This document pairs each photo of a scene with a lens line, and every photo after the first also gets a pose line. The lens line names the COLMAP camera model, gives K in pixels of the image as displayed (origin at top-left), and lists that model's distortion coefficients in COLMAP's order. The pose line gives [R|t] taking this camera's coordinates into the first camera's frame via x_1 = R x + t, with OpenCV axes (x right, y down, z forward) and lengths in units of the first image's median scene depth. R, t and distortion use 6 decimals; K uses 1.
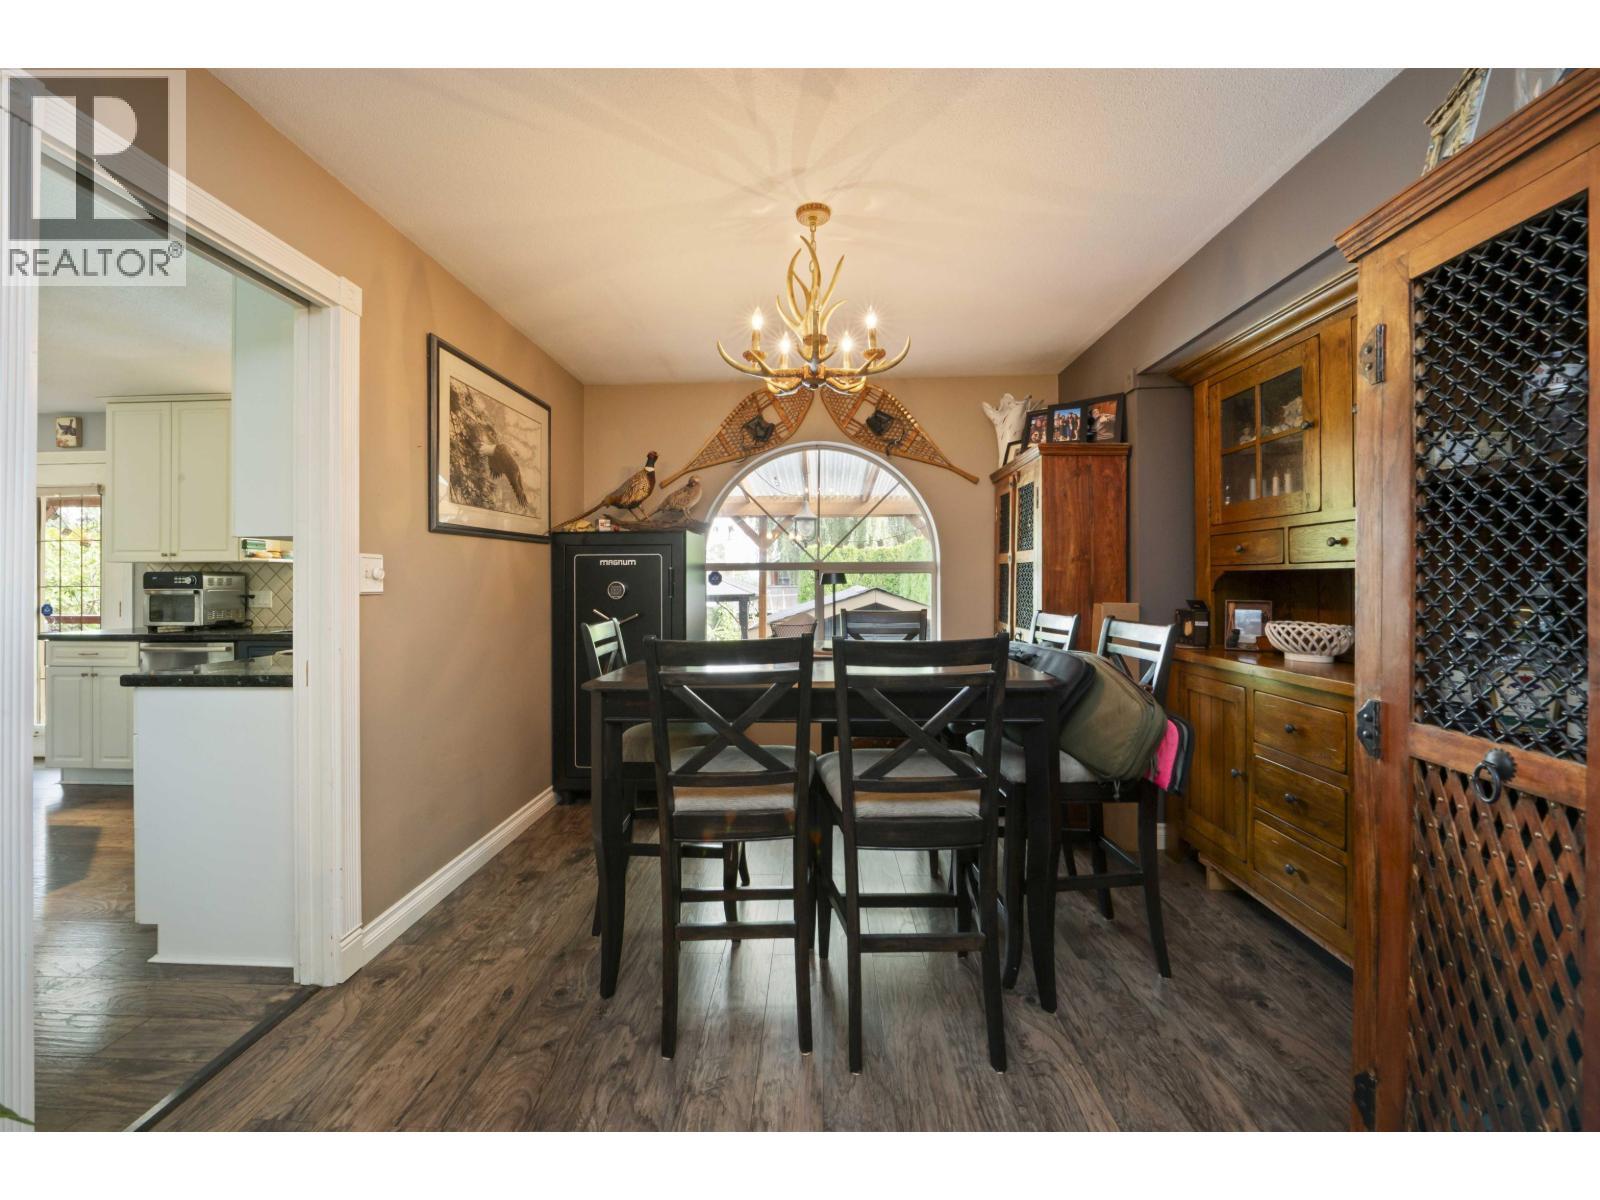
lens RADIAL K [[647.2, 0, 787.5], [0, 647.2, 584.1], [0, 0, 1]] dist [-0.004607, -0.000529]
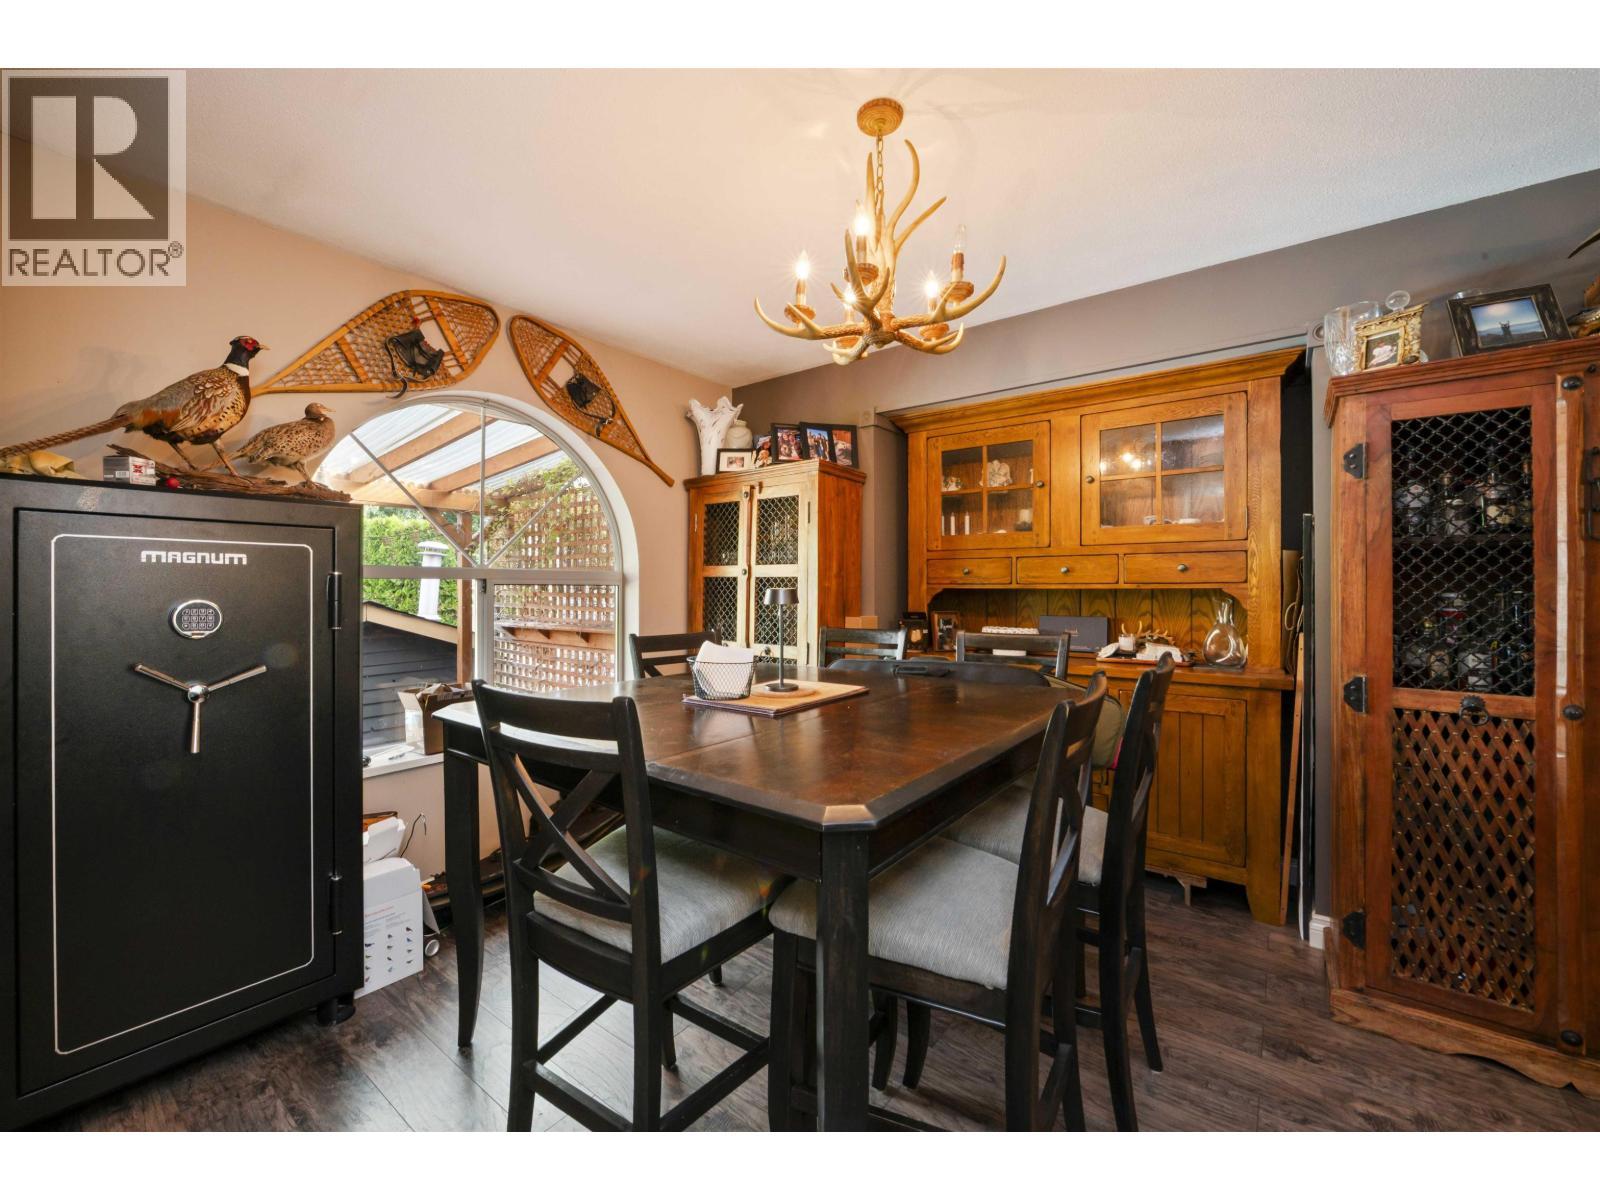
lens RADIAL K [[647.2, 0, 790.1], [0, 647.2, 591.8], [0, 0, 1]] dist [-0.004607, -0.000529]
pose [[0.578786, 0.001780, 0.815478, -0.416468], [-0.000640, 0.999998, -0.001728, -0.009295], [-0.815479, 0.000478, 0.578786, 0.419314]]
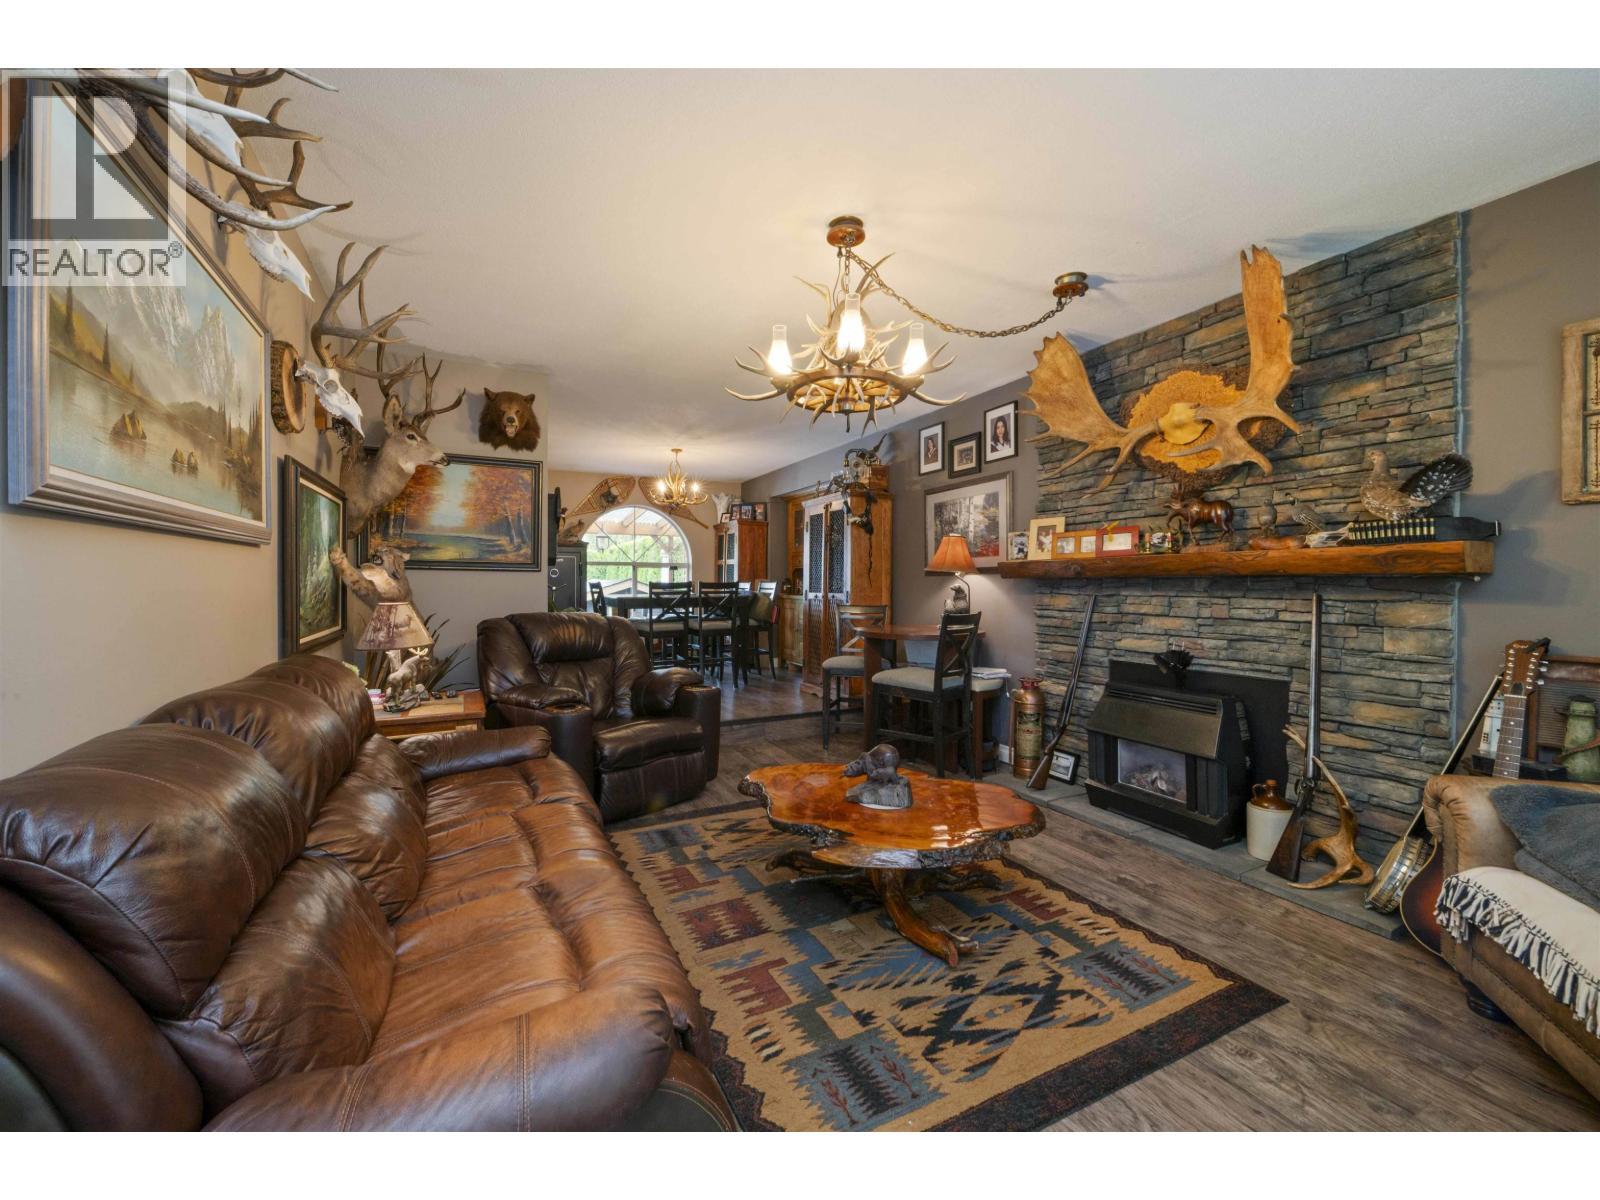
lens RADIAL K [[647.2, 0, 791.3], [0, 647.2, 595.5], [0, 0, 1]] dist [-0.004607, -0.000529]
pose [[0.872671, -0.002648, 0.488302, -0.662624], [-0.005092, 0.999882, 0.014523, 0.050515], [-0.488283, -0.015160, 0.872554, -1.325917]]
